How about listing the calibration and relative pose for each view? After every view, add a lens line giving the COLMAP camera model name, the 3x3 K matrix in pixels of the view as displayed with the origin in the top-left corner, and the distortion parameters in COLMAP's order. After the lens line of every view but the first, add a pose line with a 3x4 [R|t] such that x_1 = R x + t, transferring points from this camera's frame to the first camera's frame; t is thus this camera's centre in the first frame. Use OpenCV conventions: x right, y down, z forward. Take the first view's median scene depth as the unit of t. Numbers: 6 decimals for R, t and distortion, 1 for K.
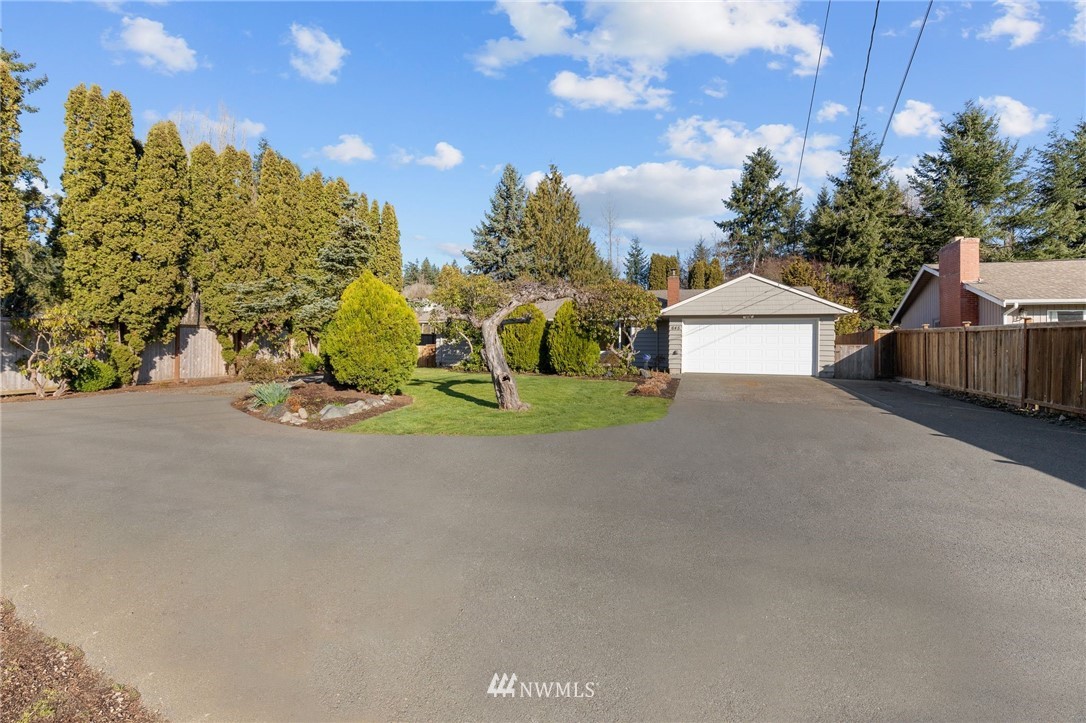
lens RADIAL K [[490.4, 0, 546.8], [0, 490.4, 353.9], [0, 0, 1]] dist [0.001735, 0.000313]
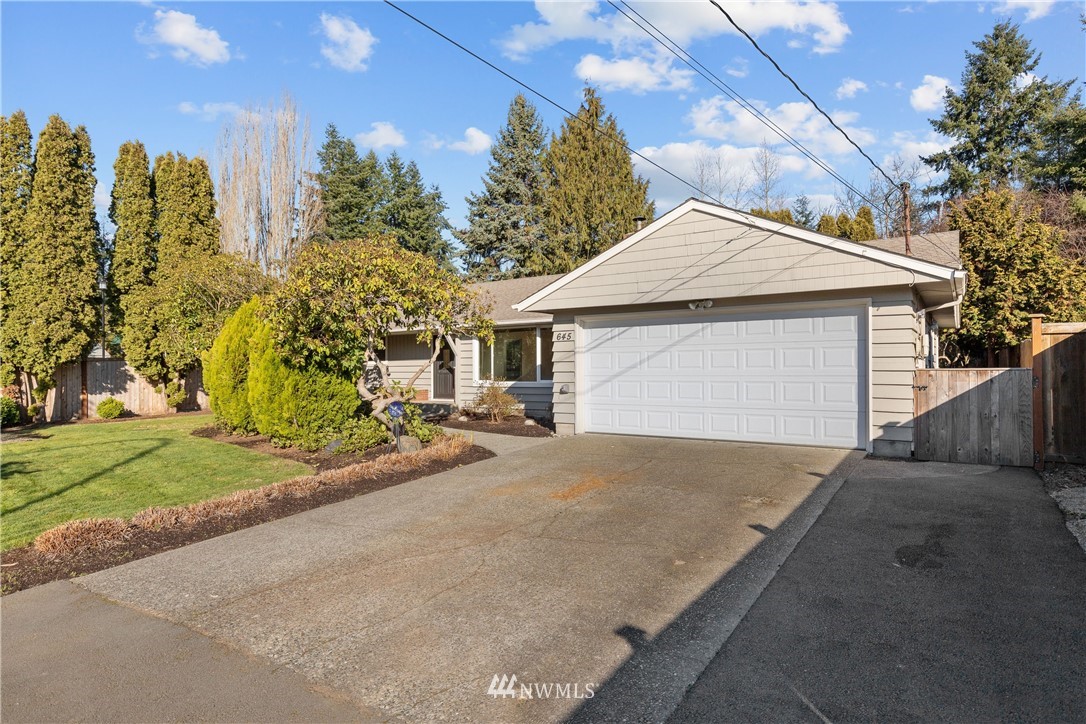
lens RADIAL K [[616.2, 0, 542.3], [0, 616.2, 371.1], [0, 0, 1]] dist [-0.024554, 0.006611]
pose [[0.953688, -0.017301, -0.300299, 0.210124], [0.017836, 0.999840, -0.000961, -0.009902], [0.300268, -0.004440, 0.953845, 0.217880]]
